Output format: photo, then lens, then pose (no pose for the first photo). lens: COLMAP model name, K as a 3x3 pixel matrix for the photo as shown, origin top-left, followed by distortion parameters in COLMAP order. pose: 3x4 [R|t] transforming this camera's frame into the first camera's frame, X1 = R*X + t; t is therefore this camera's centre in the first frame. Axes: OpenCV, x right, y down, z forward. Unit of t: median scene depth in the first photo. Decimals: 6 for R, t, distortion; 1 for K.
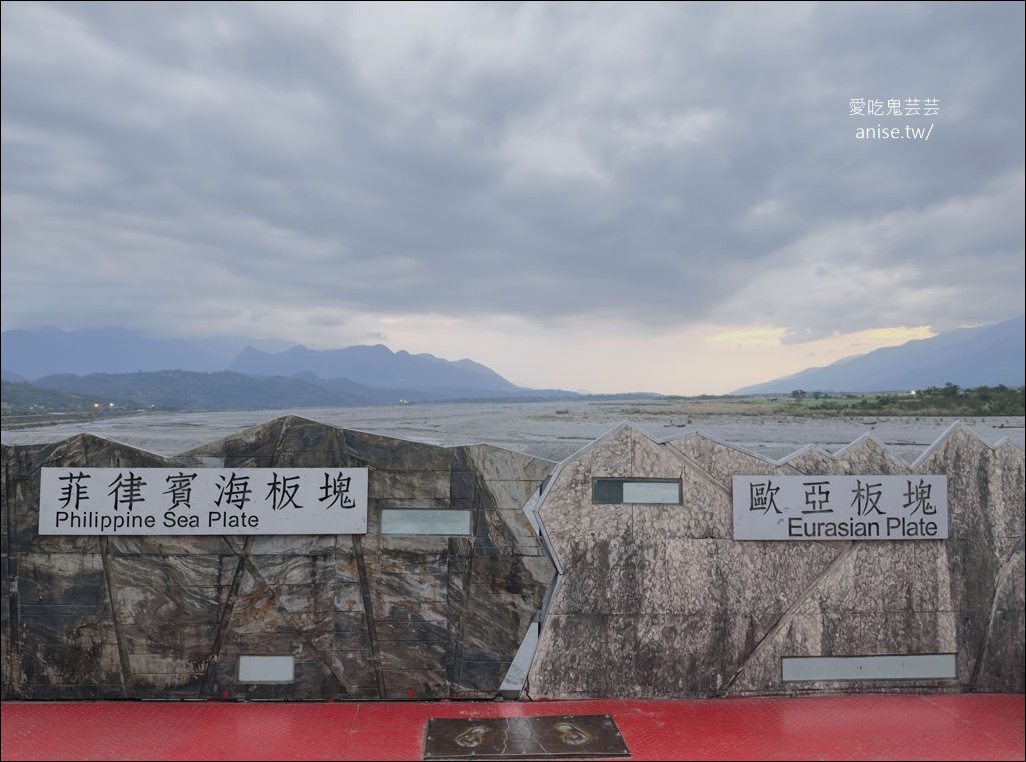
lens RADIAL K [[813.4, 0, 504.7], [0, 813.4, 382.9], [0, 0, 1]] dist [0.070542, -0.103493]
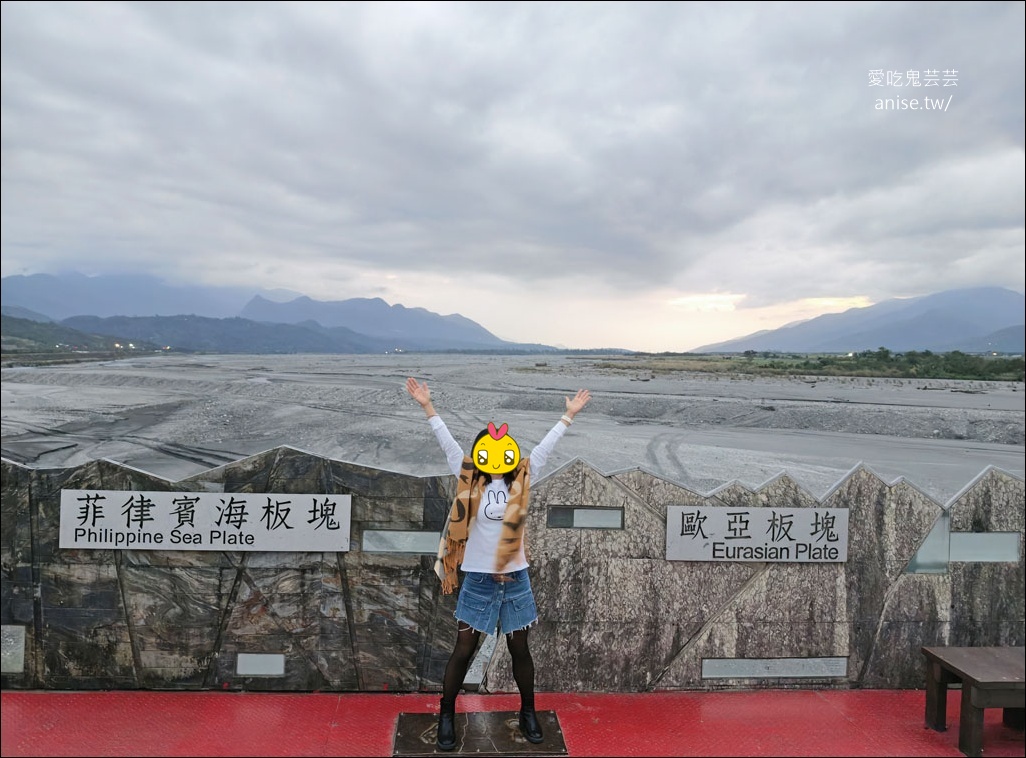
lens RADIAL K [[731.8, 0, 513.0], [0, 731.8, 379.0], [0, 0, 1]] dist [0.046064, -0.050889]
pose [[0.999179, 0.026198, 0.030901, 0.022447], [-0.028216, 0.997369, 0.066770, -0.131067], [-0.029071, -0.067587, 0.997290, -0.021766]]
